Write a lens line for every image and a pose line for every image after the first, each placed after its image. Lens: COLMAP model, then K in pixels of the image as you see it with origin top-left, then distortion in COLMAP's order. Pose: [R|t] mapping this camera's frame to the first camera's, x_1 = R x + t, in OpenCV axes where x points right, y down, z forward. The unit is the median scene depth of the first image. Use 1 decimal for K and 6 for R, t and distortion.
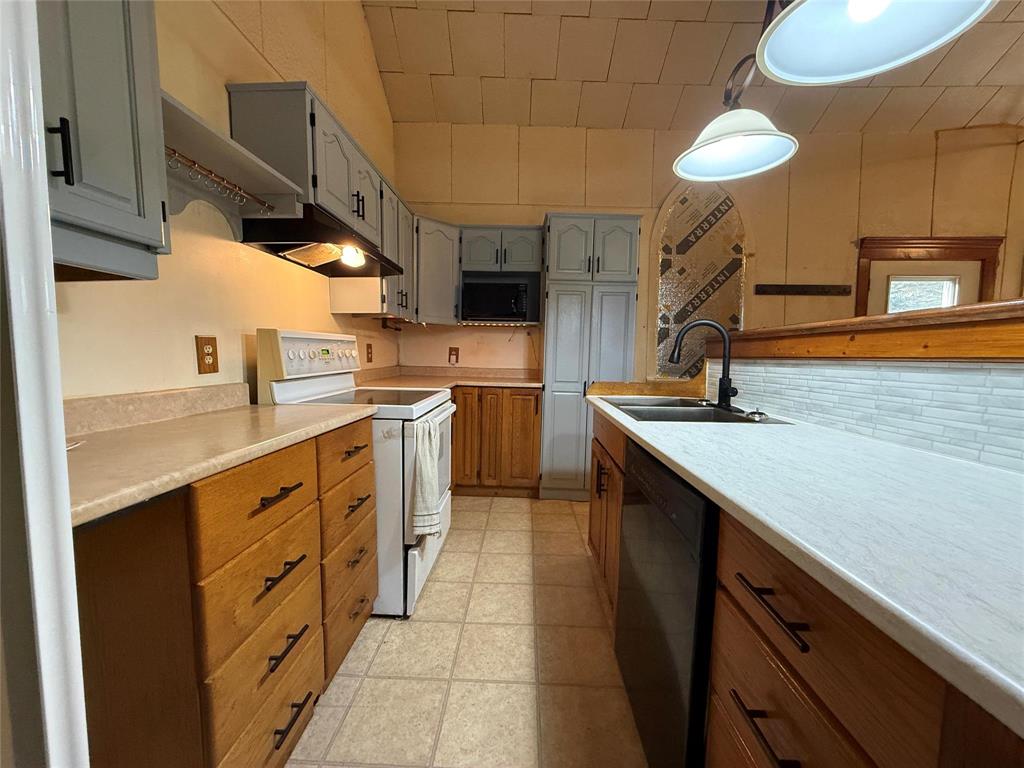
lens RADIAL K [[406.5, 0, 509.6], [0, 406.5, 384.5], [0, 0, 1]] dist [-0.000697, -0.000209]
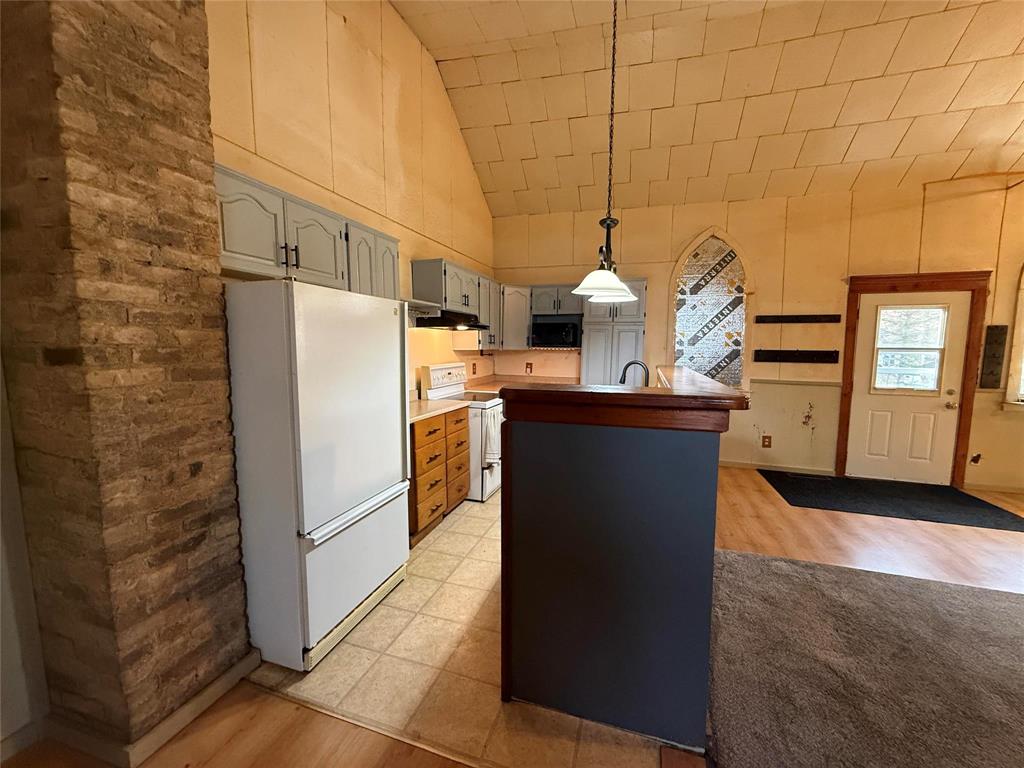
lens RADIAL K [[406.5, 0, 509.4], [0, 406.5, 384.6], [0, 0, 1]] dist [-0.000697, -0.000209]
pose [[0.958942, 0.019725, -0.282914, 0.245672], [-0.015265, 0.999722, 0.017958, -0.040842], [0.283189, -0.012902, 0.958977, -0.518044]]
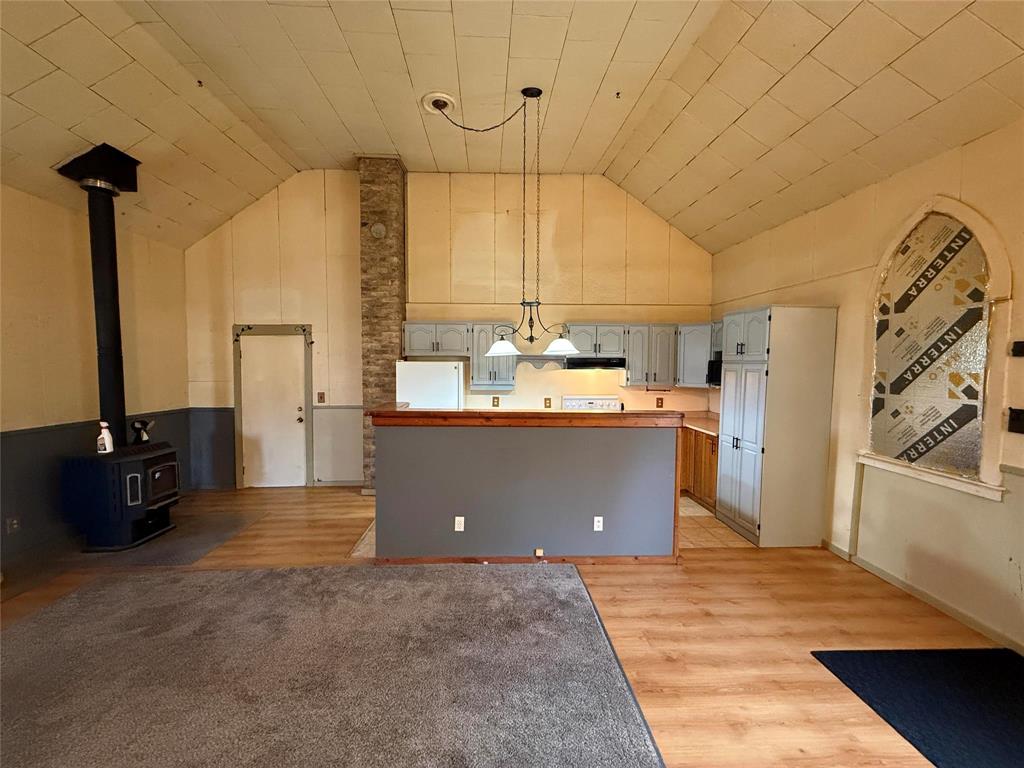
lens RADIAL K [[406.5, 0, 510.1], [0, 406.5, 384.5], [0, 0, 1]] dist [-0.000697, -0.000209]
pose [[0.081570, 0.032074, -0.996151, 1.320813], [-0.081407, 0.996357, 0.025415, -0.139200], [0.993337, 0.079020, 0.083884, 0.148503]]
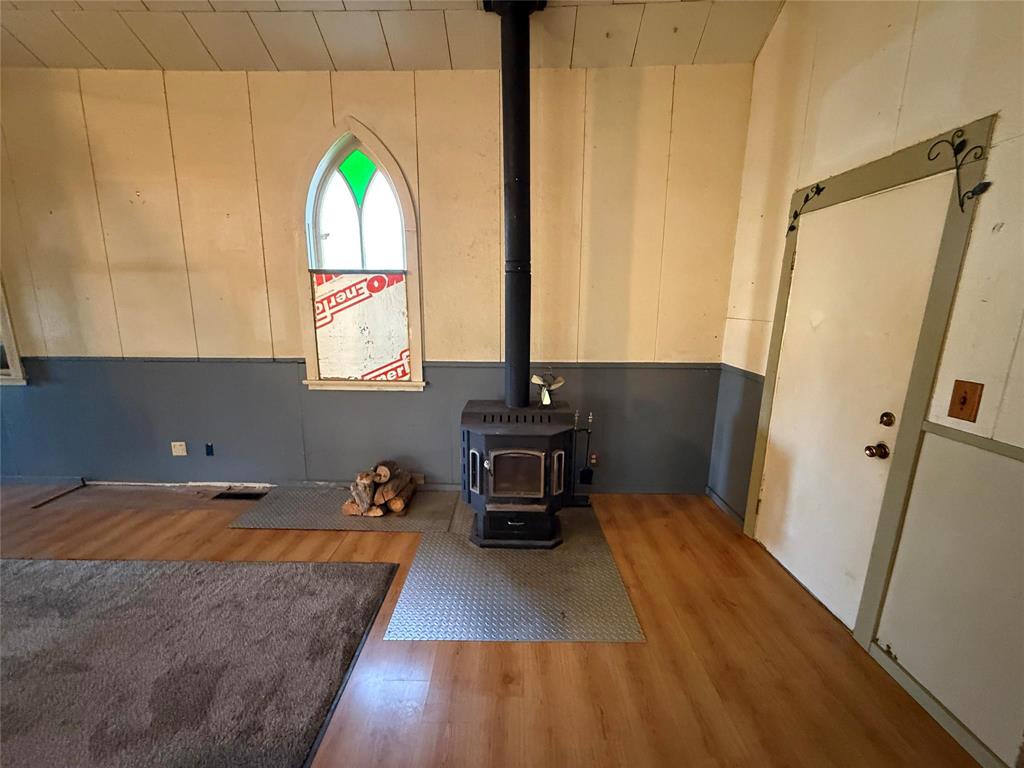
lens RADIAL K [[406.5, 0, 509.4], [0, 406.5, 384.4], [0, 0, 1]] dist [-0.000697, -0.000209]
pose [[-0.999765, -0.006134, -0.020782, 0.126778], [-0.011788, 0.958722, 0.284101, -0.118666], [0.018182, 0.284280, -0.958569, -0.060031]]
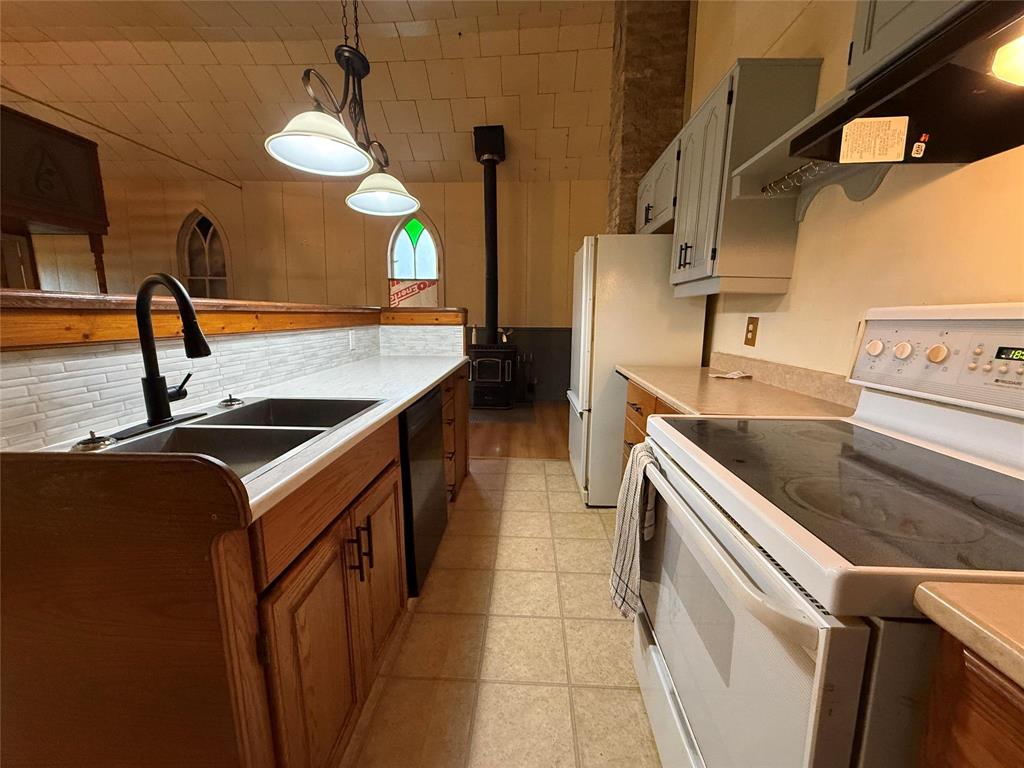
lens RADIAL K [[406.5, 0, 508.1], [0, 406.5, 385.4], [0, 0, 1]] dist [-0.000697, -0.000209]
pose [[-0.999814, -0.018228, 0.006281, 0.010480], [-0.016187, 0.970607, 0.240123, -0.082308], [-0.010473, 0.239977, -0.970722, 0.841853]]
